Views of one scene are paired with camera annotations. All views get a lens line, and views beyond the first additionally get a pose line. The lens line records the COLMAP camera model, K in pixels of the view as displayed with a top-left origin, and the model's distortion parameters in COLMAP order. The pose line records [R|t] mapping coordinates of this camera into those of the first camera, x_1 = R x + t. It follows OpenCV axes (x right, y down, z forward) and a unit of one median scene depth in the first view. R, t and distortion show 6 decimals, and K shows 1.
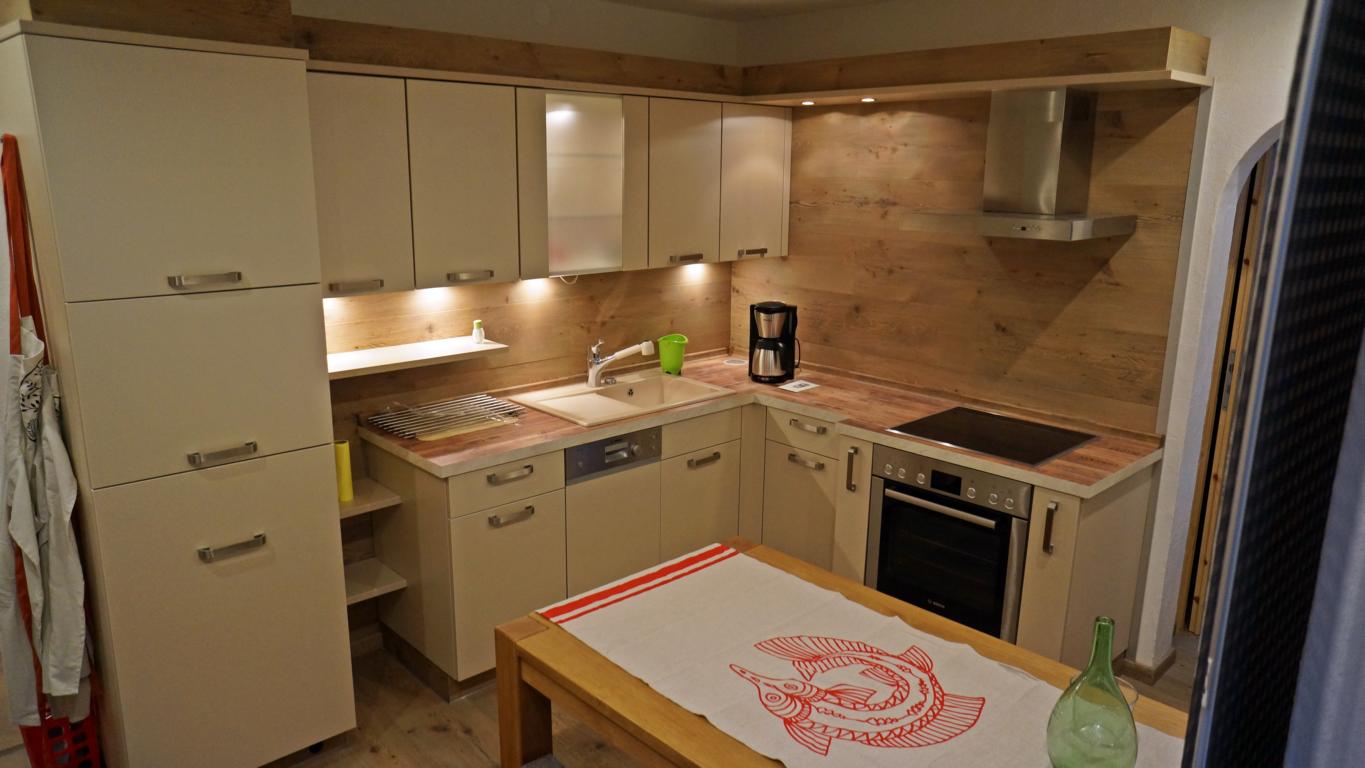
lens RADIAL K [[925.2, 0, 680.4], [0, 925.2, 382.6], [0, 0, 1]] dist [-0.067719, 0.092834]
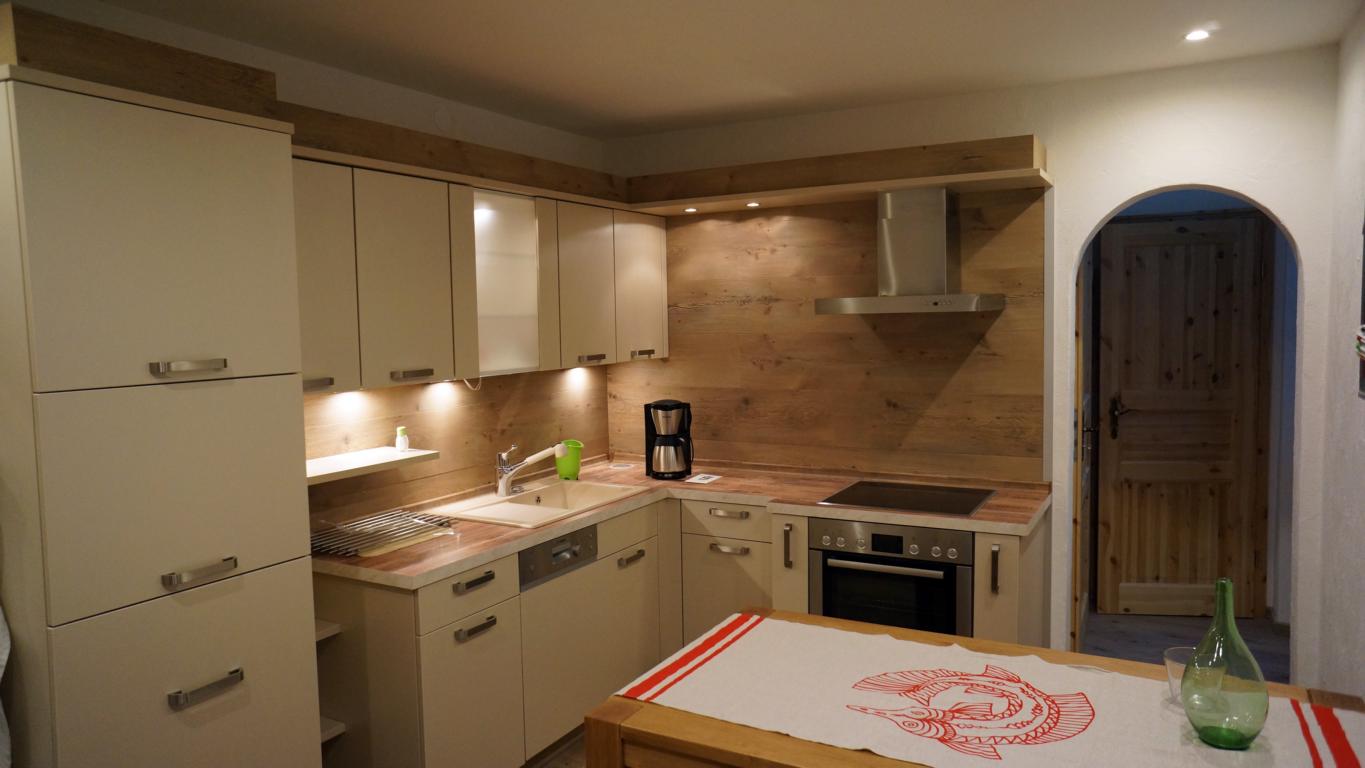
lens RADIAL K [[925.2, 0, 679.5], [0, 925.2, 384.2], [0, 0, 1]] dist [-0.067719, 0.092834]
pose [[0.952454, -0.052444, 0.300134, -0.245905], [0.098780, 0.985019, -0.141354, 0.052968], [-0.288224, 0.164281, 0.943366, 0.034880]]
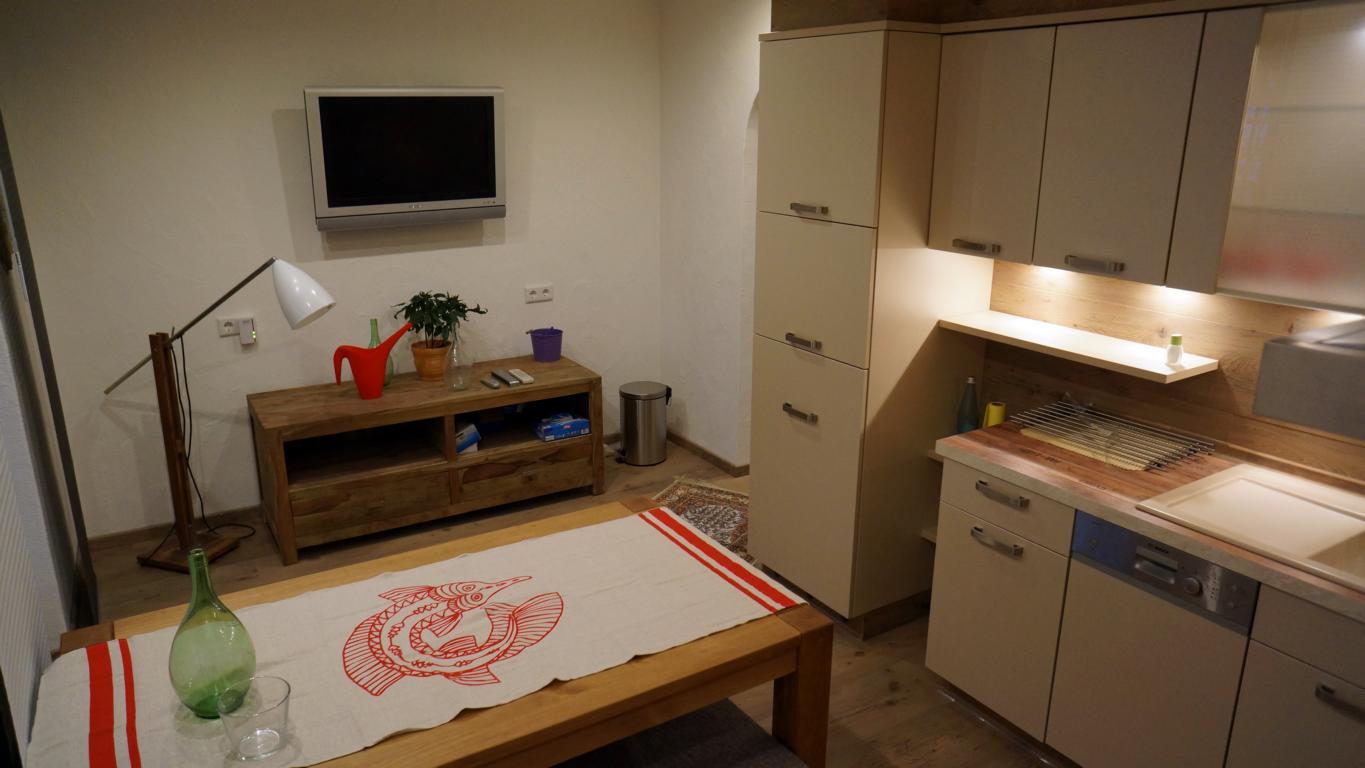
lens RADIAL K [[925.2, 0, 676.7], [0, 925.2, 381.2], [0, 0, 1]] dist [-0.067719, 0.092834]
pose [[-0.197027, 0.263689, -0.944271, 0.622460], [-0.227094, 0.924681, 0.305603, -0.180423], [0.953734, 0.274650, -0.122305, 0.764314]]
